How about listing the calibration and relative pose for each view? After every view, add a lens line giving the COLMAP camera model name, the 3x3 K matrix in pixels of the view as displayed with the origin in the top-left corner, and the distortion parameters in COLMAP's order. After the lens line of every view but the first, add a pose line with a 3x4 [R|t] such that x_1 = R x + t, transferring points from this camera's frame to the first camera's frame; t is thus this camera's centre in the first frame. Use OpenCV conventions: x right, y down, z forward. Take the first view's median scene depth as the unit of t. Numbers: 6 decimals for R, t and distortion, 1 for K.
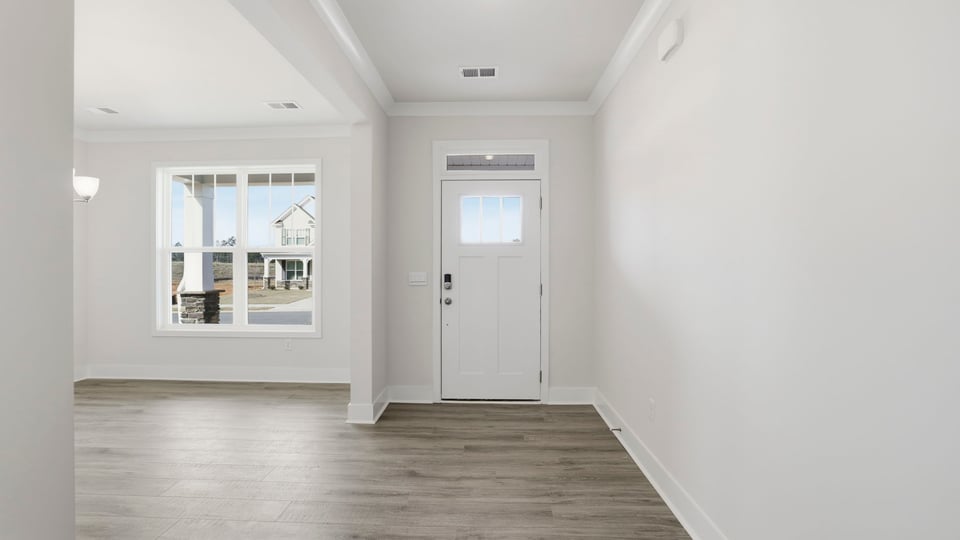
lens RADIAL K [[417.5, 0, 474.1], [0, 417.5, 266.8], [0, 0, 1]] dist [-0.015934, -0.000832]
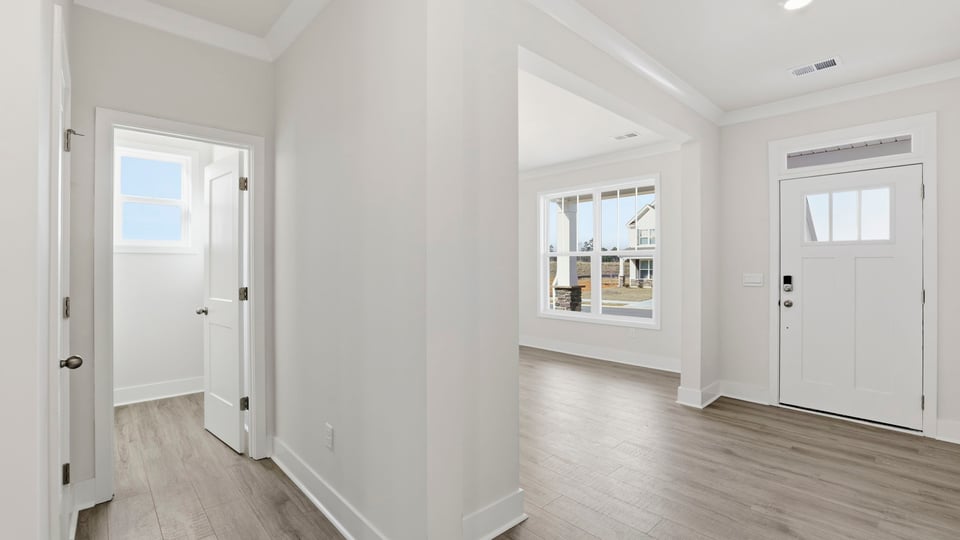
lens RADIAL K [[417.5, 0, 473.2], [0, 417.5, 269.9], [0, 0, 1]] dist [-0.015934, -0.000832]
pose [[0.691616, 0.005106, -0.722248, 0.124738], [0.002874, 0.999948, 0.009822, -0.007424], [0.722260, -0.008868, 0.691565, -0.189486]]
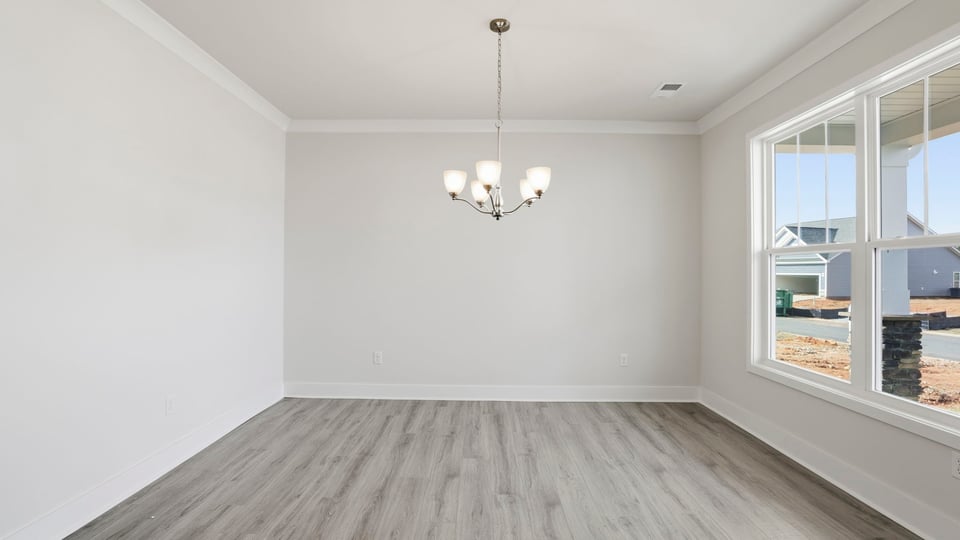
lens RADIAL K [[417.5, 0, 480.1], [0, 417.5, 273.8], [0, 0, 1]] dist [-0.015934, -0.000832]
pose [[0.026516, -0.002458, -0.999645, -0.085758], [-0.005874, 0.999979, -0.002614, 0.000672], [0.999631, 0.005942, 0.026501, 0.752510]]
